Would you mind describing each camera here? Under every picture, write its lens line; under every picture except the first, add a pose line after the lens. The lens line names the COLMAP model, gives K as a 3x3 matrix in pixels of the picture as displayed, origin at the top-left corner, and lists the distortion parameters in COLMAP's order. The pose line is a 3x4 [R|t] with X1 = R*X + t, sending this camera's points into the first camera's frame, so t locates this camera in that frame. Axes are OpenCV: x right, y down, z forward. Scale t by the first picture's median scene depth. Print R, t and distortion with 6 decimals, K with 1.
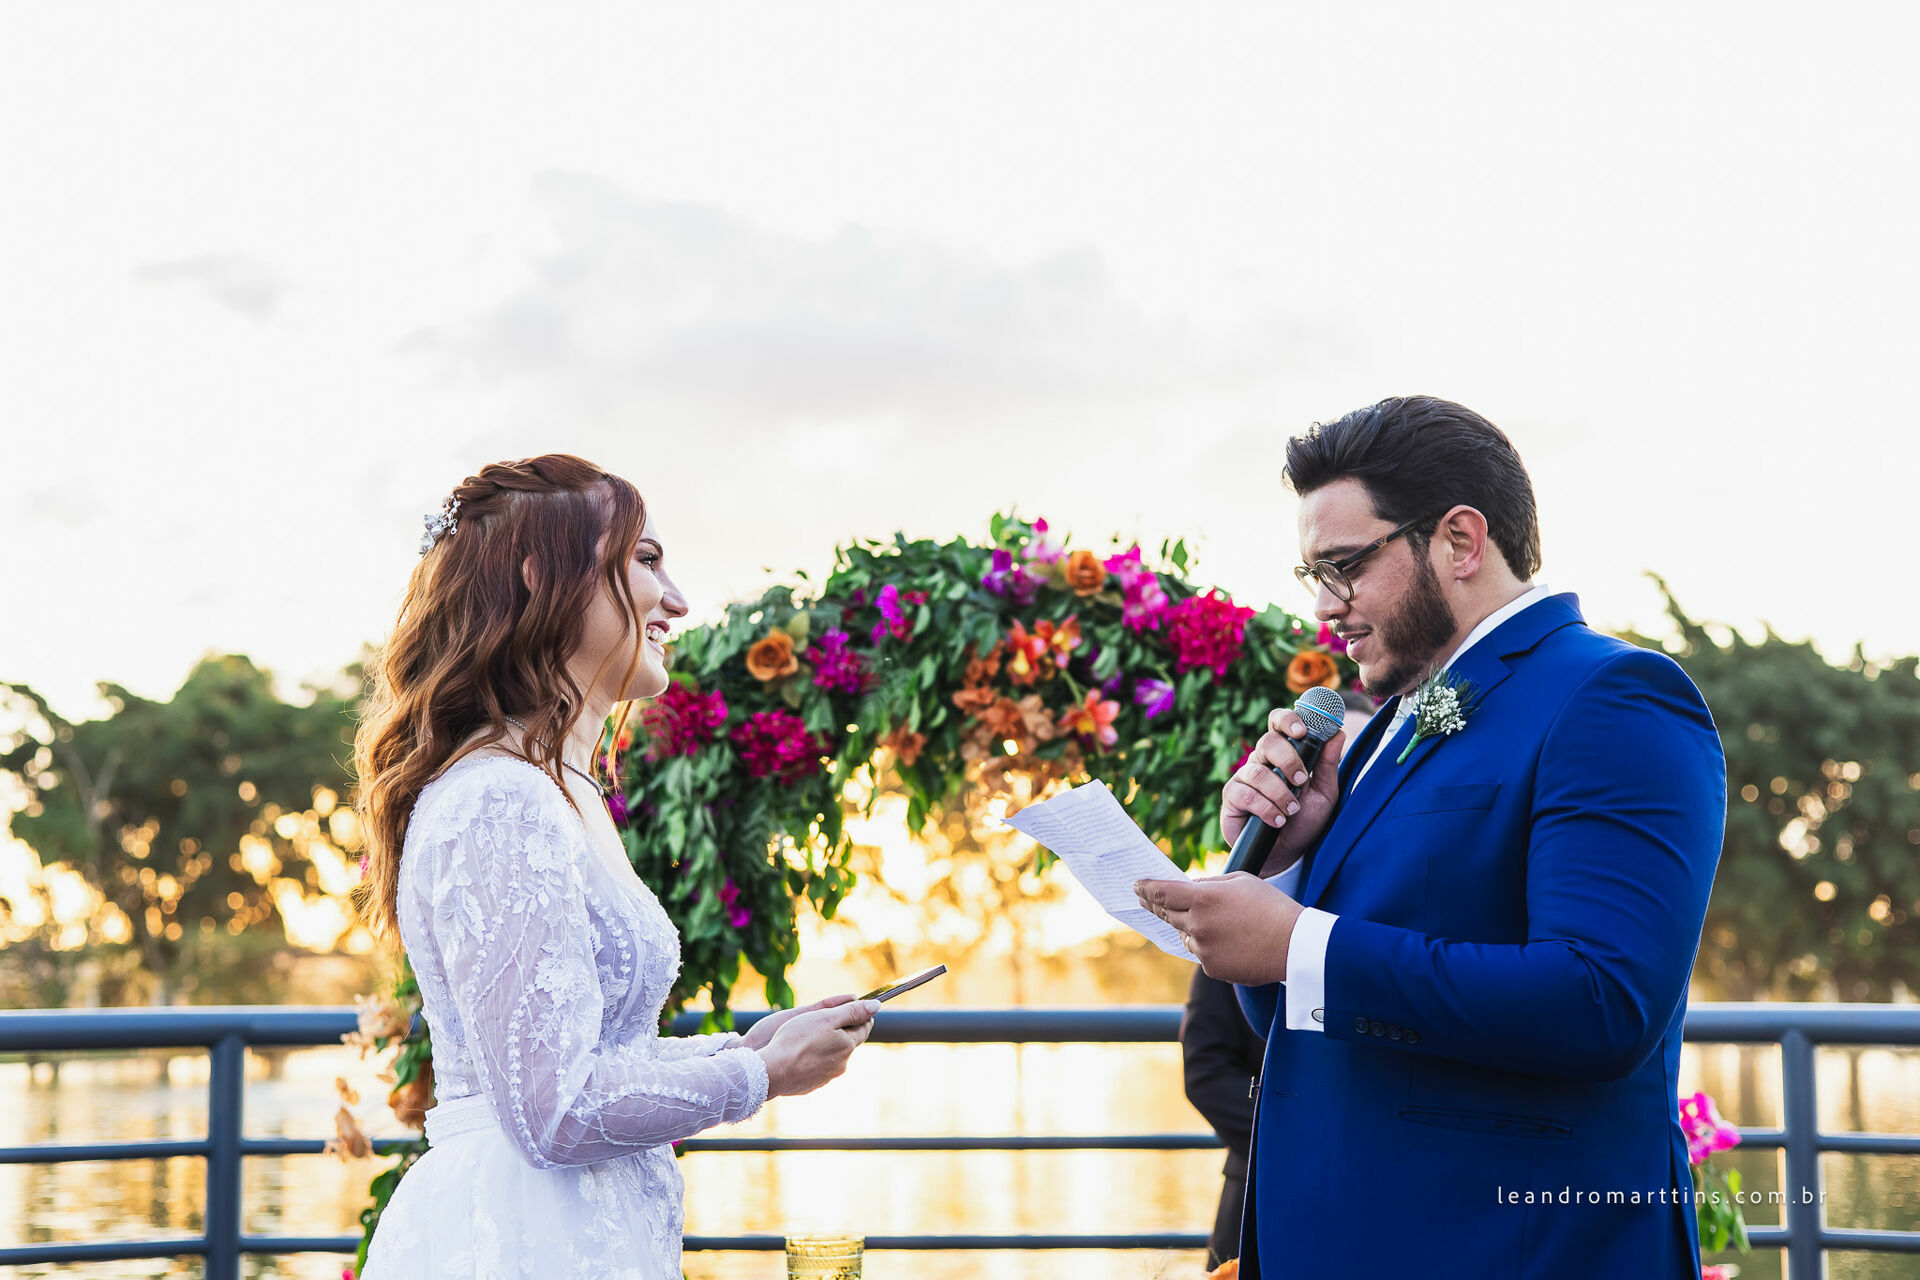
lens RADIAL K [[2997.7, 0, 960.0], [0, 2997.7, 640.0], [0, 0, 1]] dist [-0.013559, -0.043086]
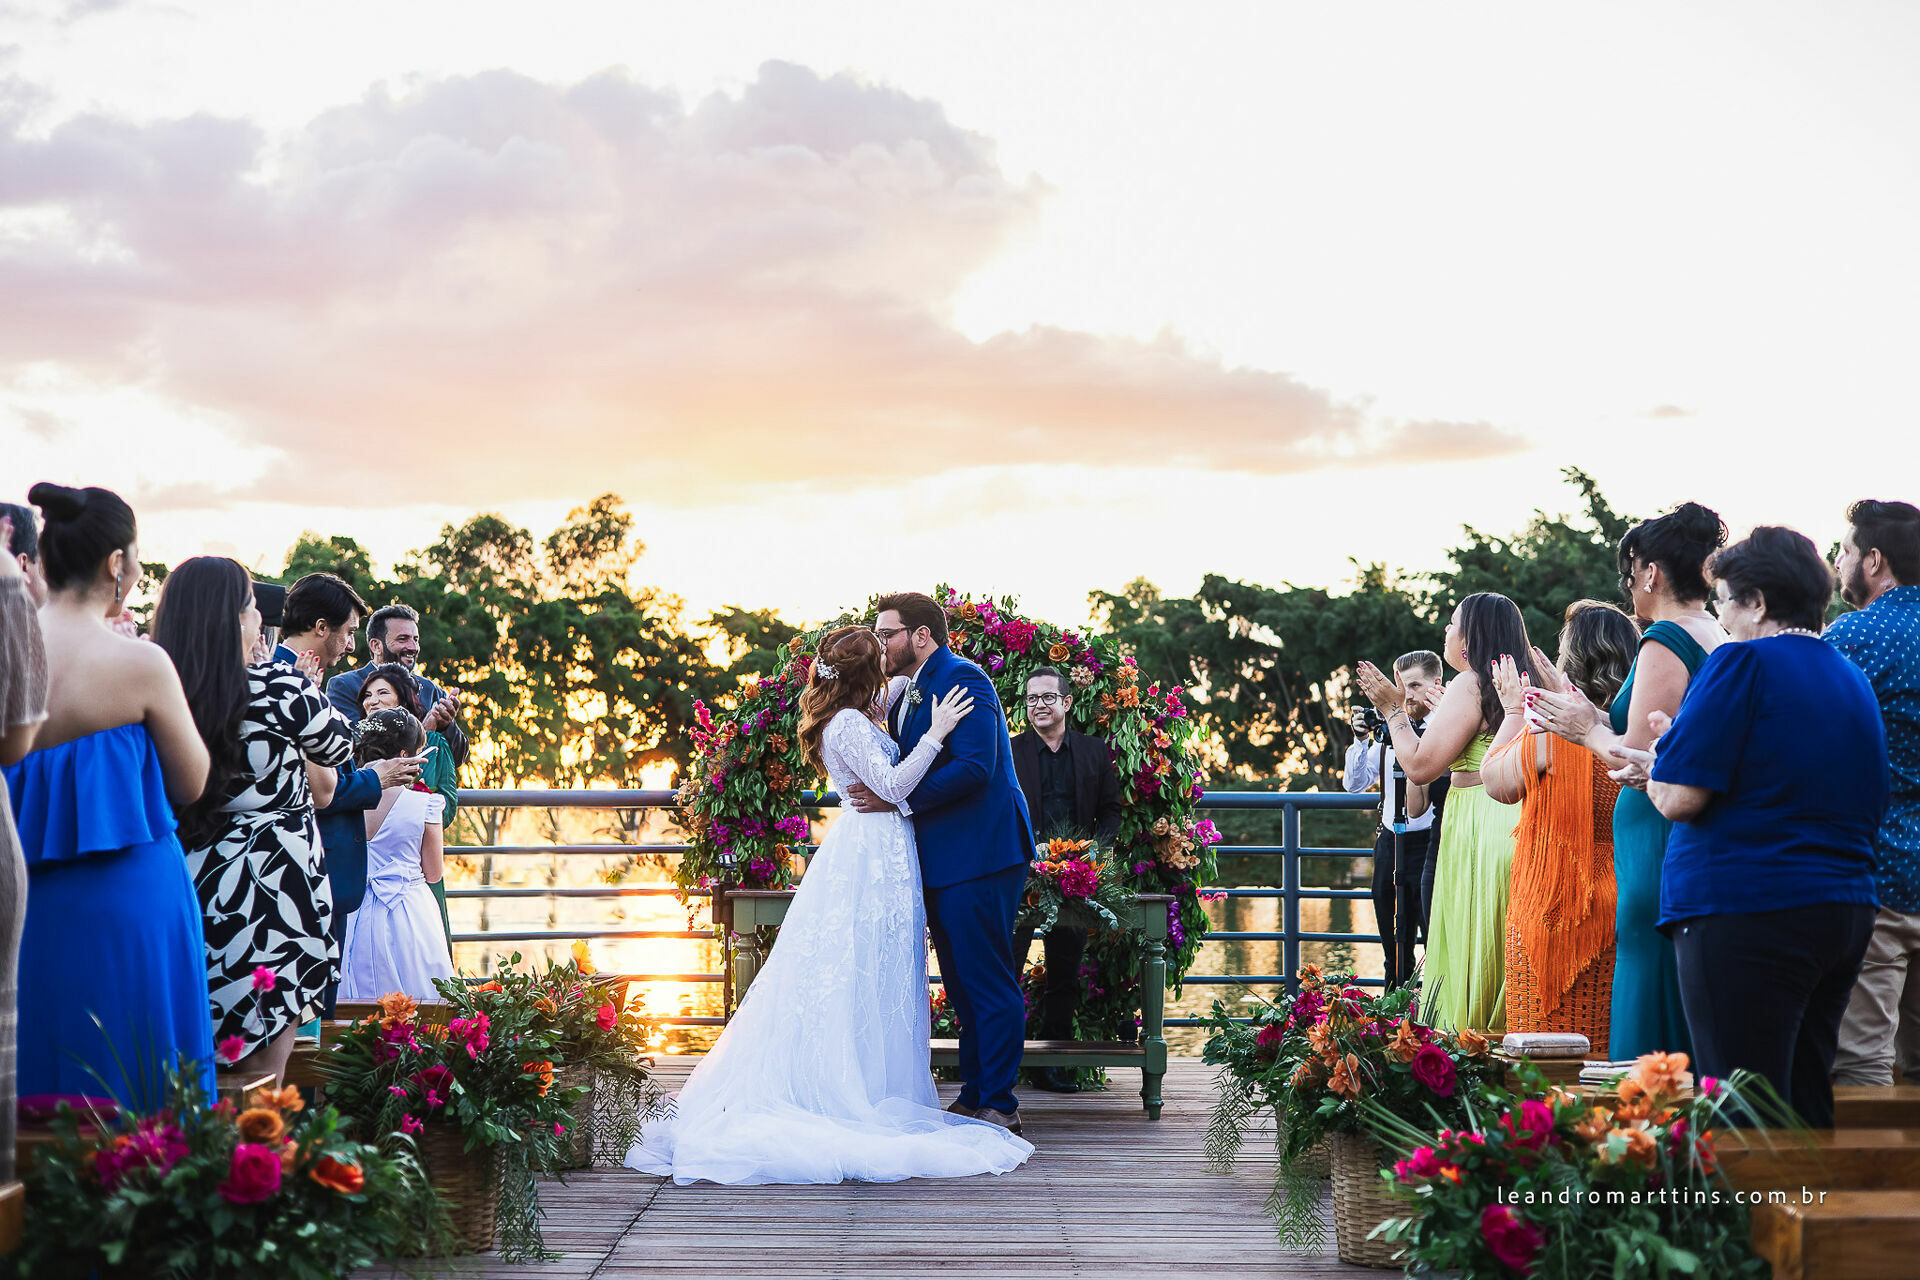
lens RADIAL K [[2711.4, 0, 960.0], [0, 2711.4, 640.0], [0, 0, 1]] dist [-0.014658, -0.037892]
pose [[0.999975, 0.003947, -0.005910, 0.047693], [-0.003692, 0.999088, 0.042537, -0.095097], [0.006072, -0.042514, 0.999077, -1.257462]]
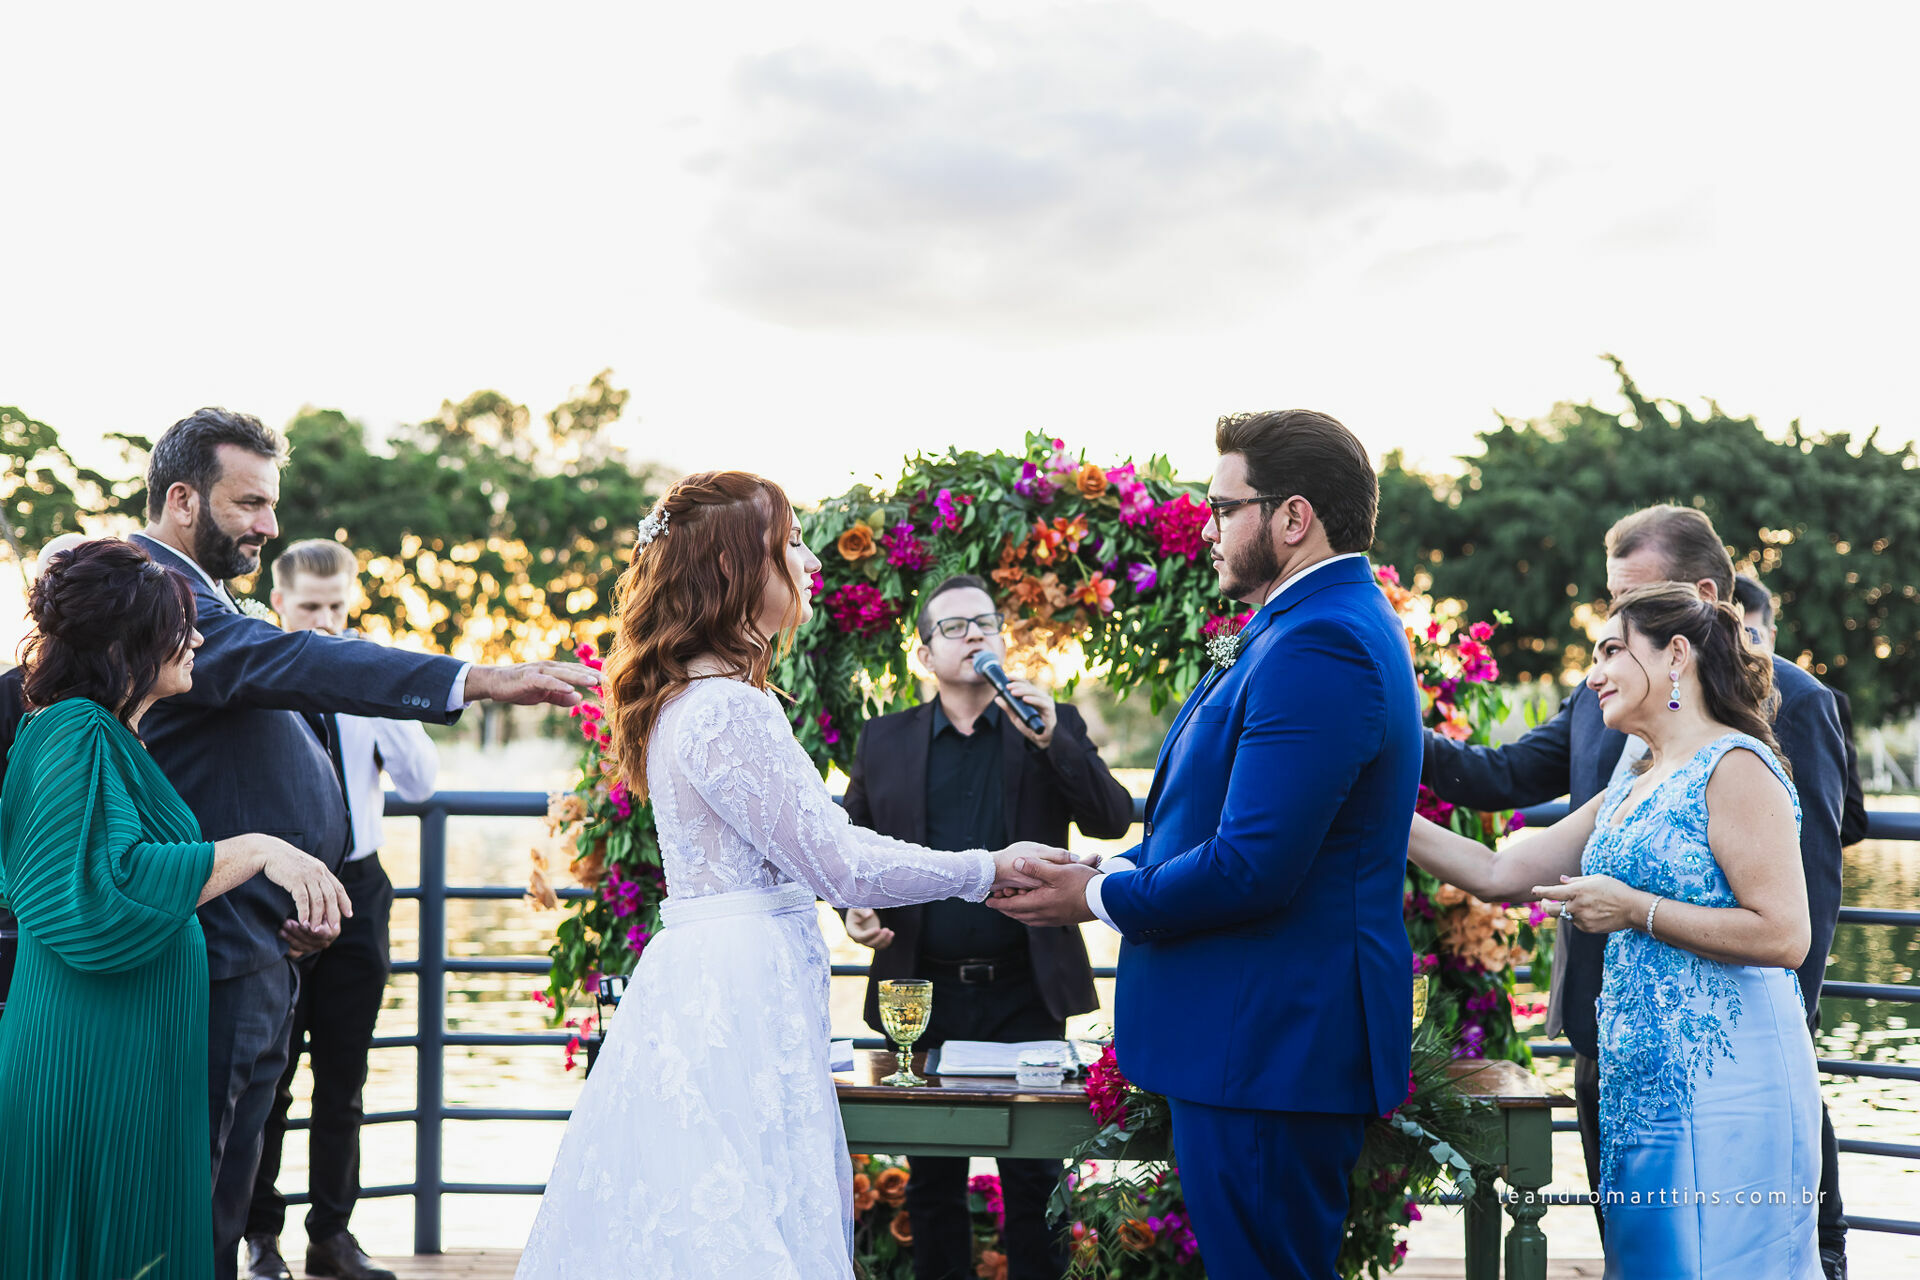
lens RADIAL K [[2711.4, 0, 960.0], [0, 2711.4, 640.0], [0, 0, 1]] dist [-0.014658, -0.037892]
pose [[0.999905, 0.011463, -0.007644, -0.006890], [-0.010755, 0.996153, 0.086970, -0.056665], [0.008612, -0.086880, 0.996182, -0.209265]]
